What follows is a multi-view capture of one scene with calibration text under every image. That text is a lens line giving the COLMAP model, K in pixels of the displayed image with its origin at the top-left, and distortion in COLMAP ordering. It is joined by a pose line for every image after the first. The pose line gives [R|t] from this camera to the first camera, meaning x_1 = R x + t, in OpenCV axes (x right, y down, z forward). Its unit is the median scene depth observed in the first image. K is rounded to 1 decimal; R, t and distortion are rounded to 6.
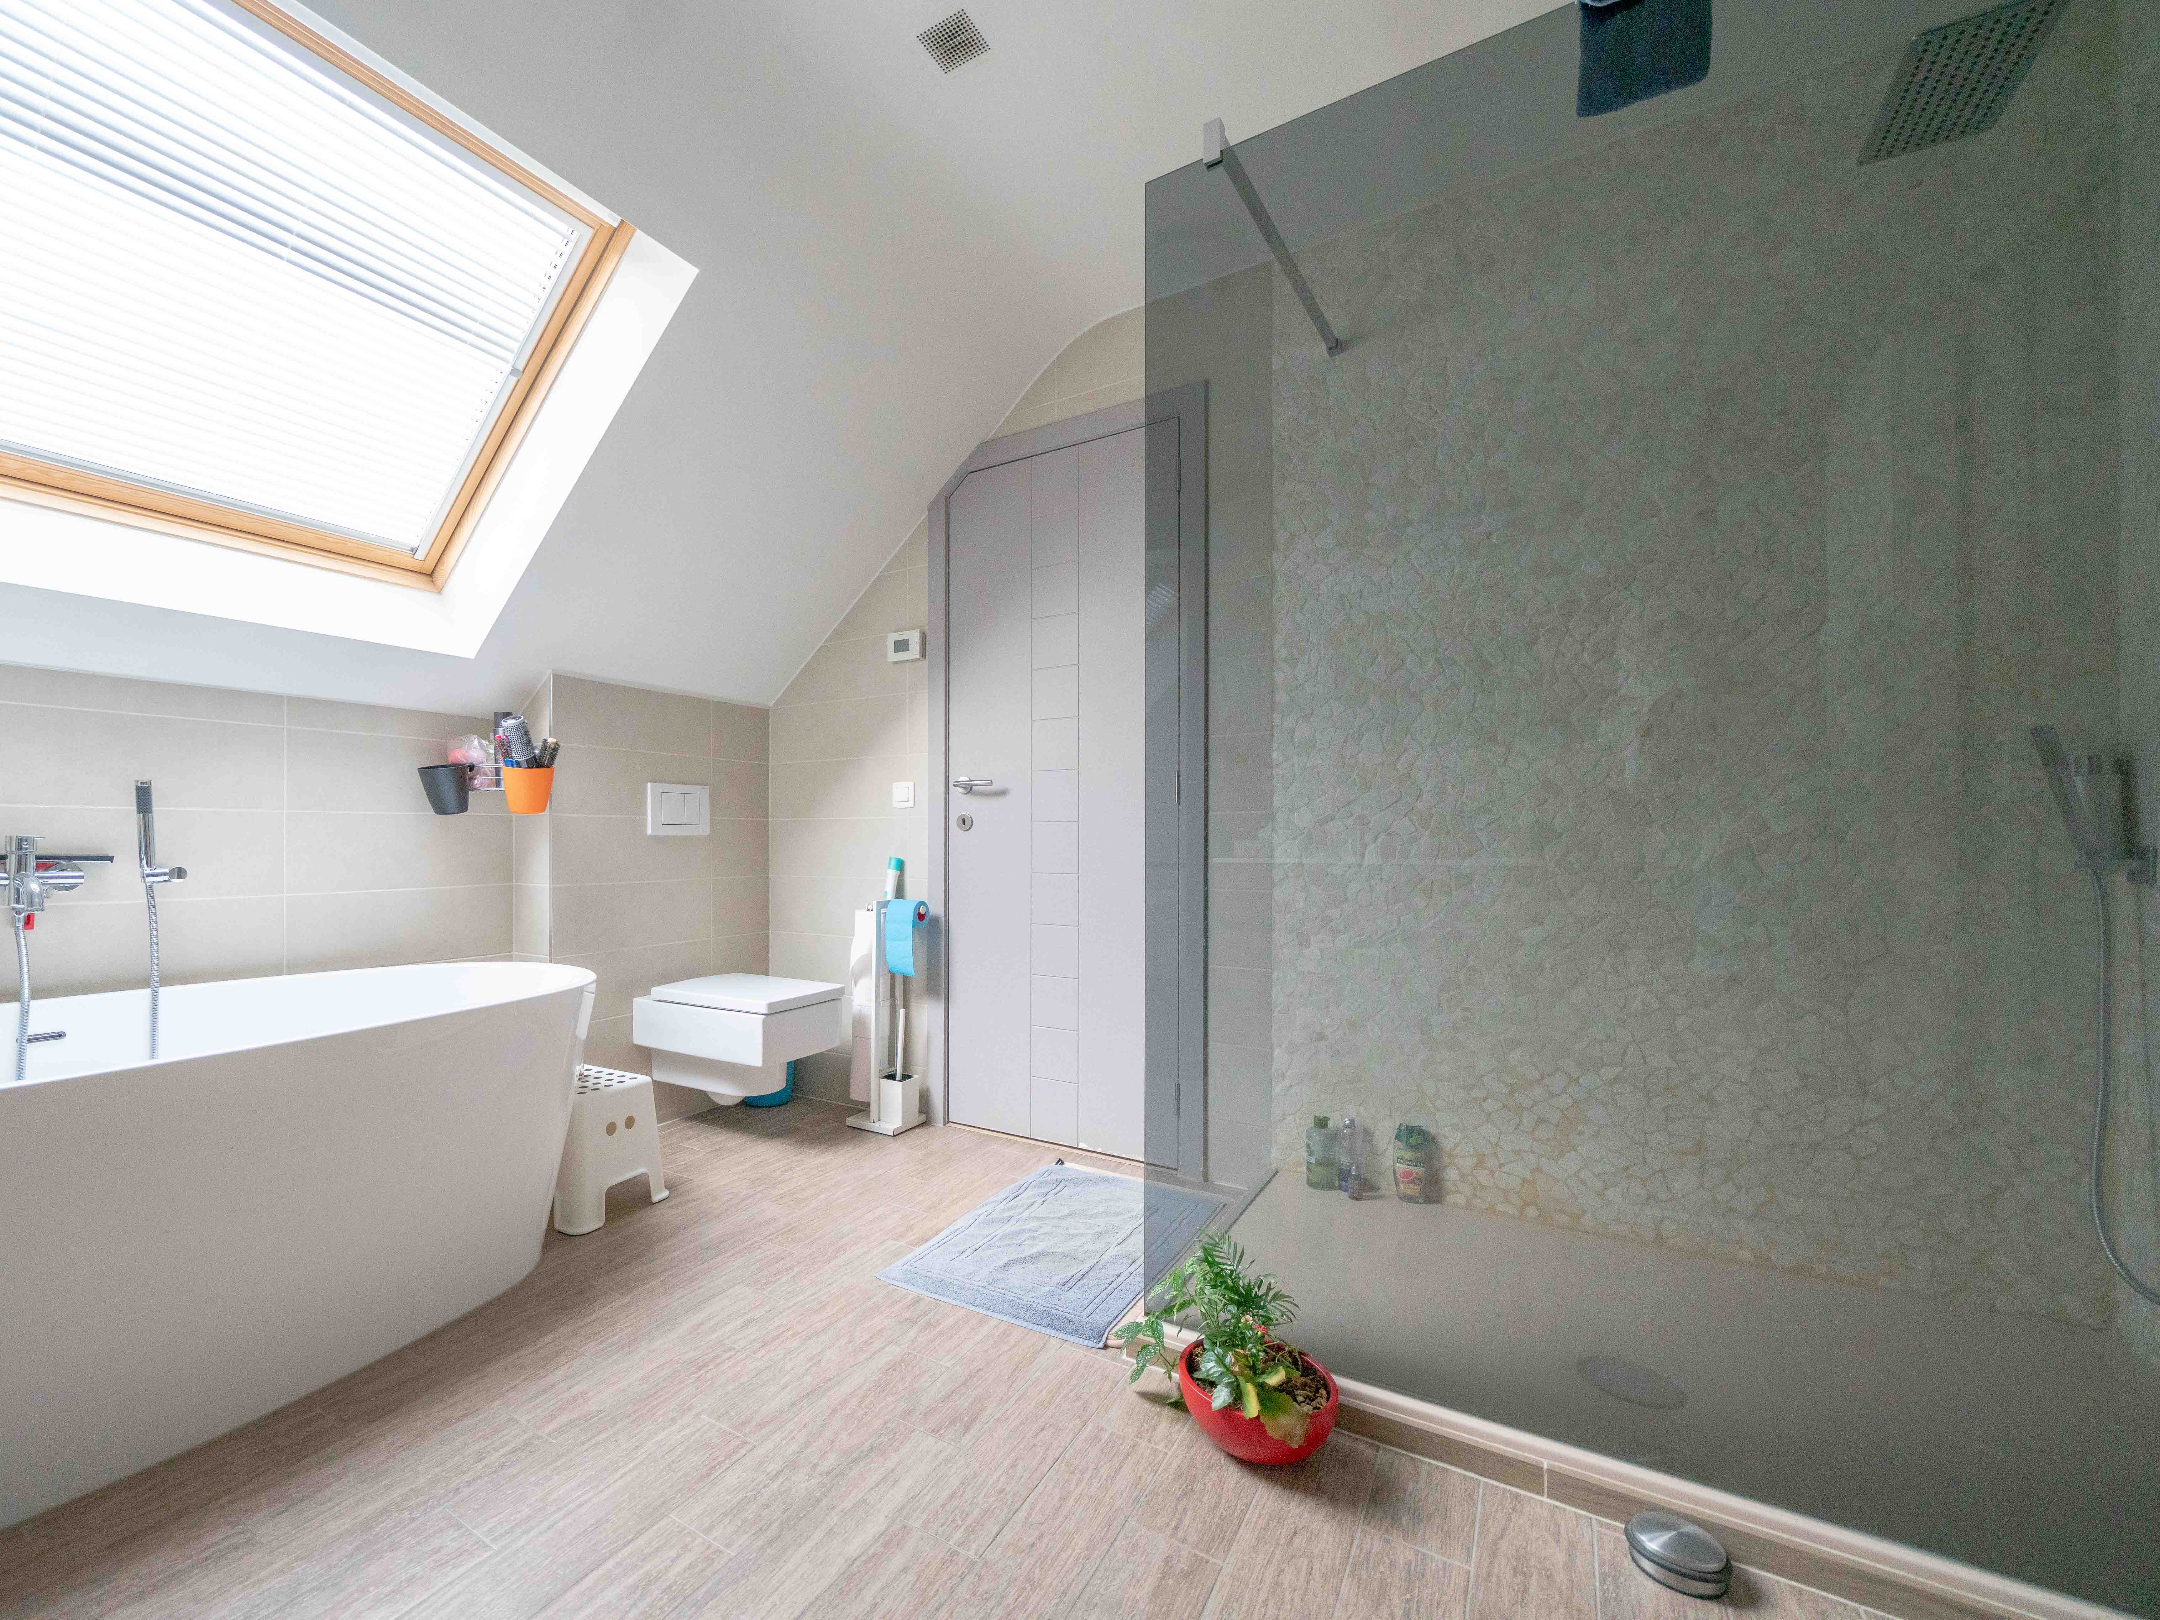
lens RADIAL K [[979.6, 0, 1037.7], [0, 979.6, 842.2], [0, 0, 1]] dist [-0.000946, -0.000720]
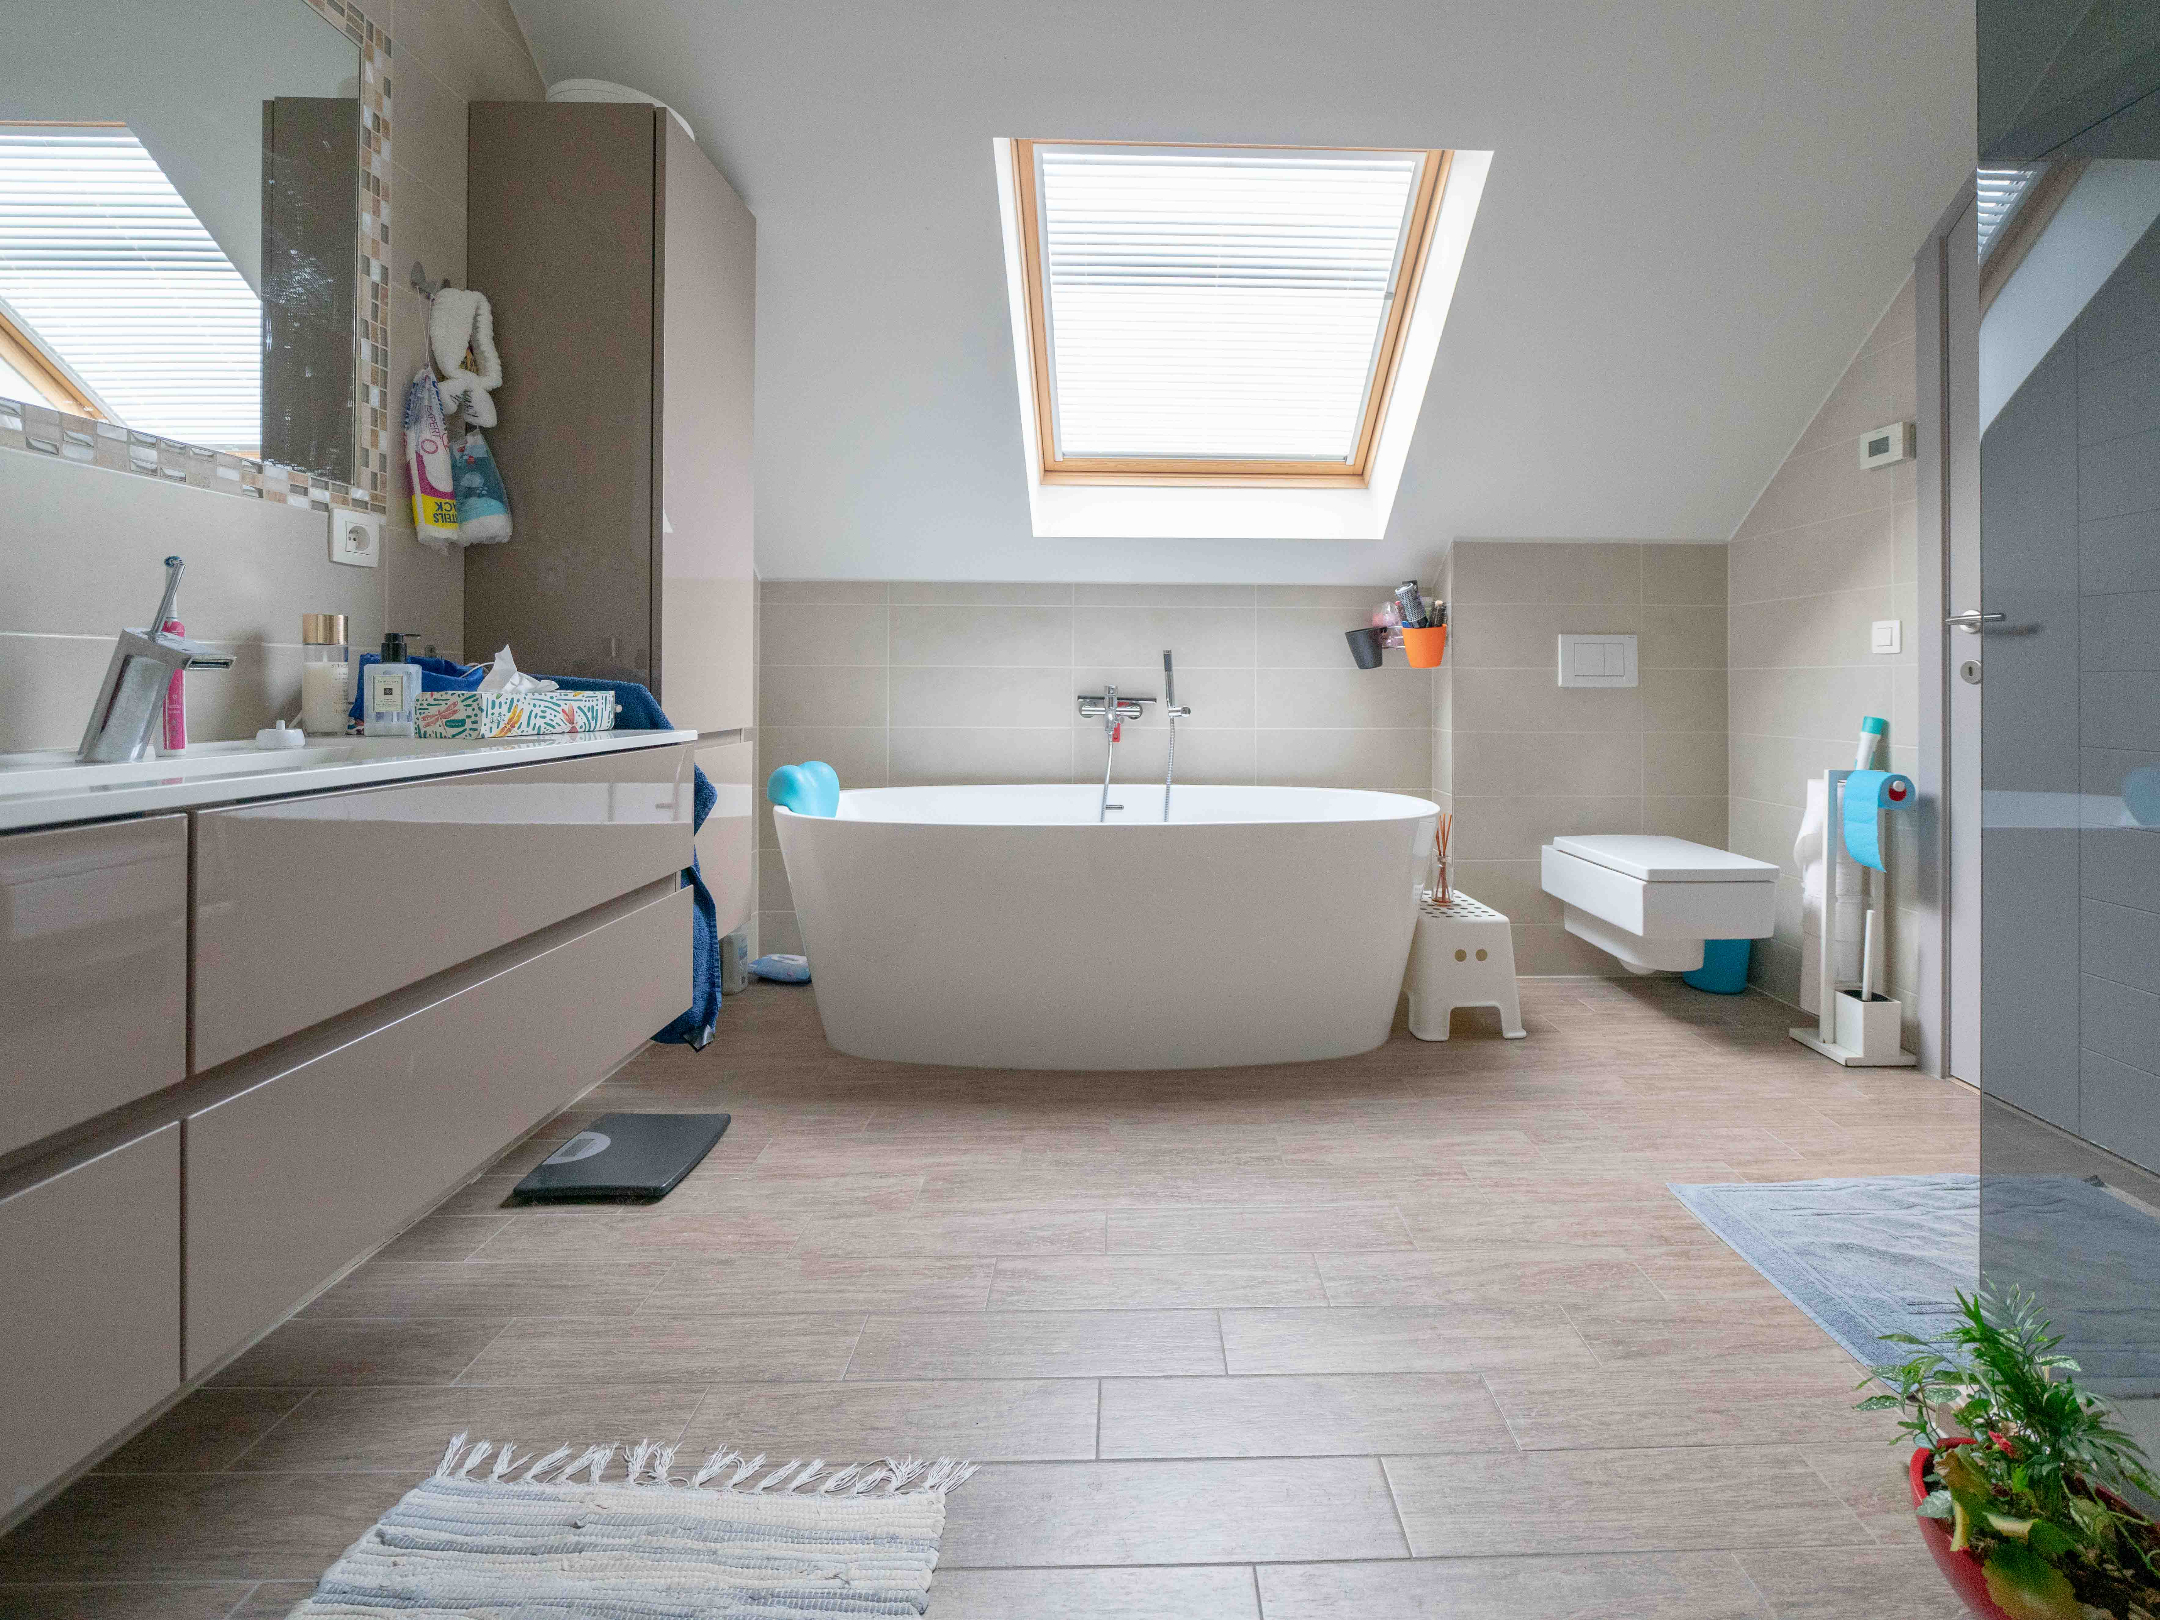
lens RADIAL K [[978.7, 0, 1079.4], [0, 978.7, 686.7], [0, 0, 1]] dist [0.000400, 0.000361]
pose [[0.514889, 0.007086, -0.857228, 0.256915], [-0.009829, 0.999949, 0.002362, -0.005467], [0.857201, 0.007210, 0.514932, 0.064213]]
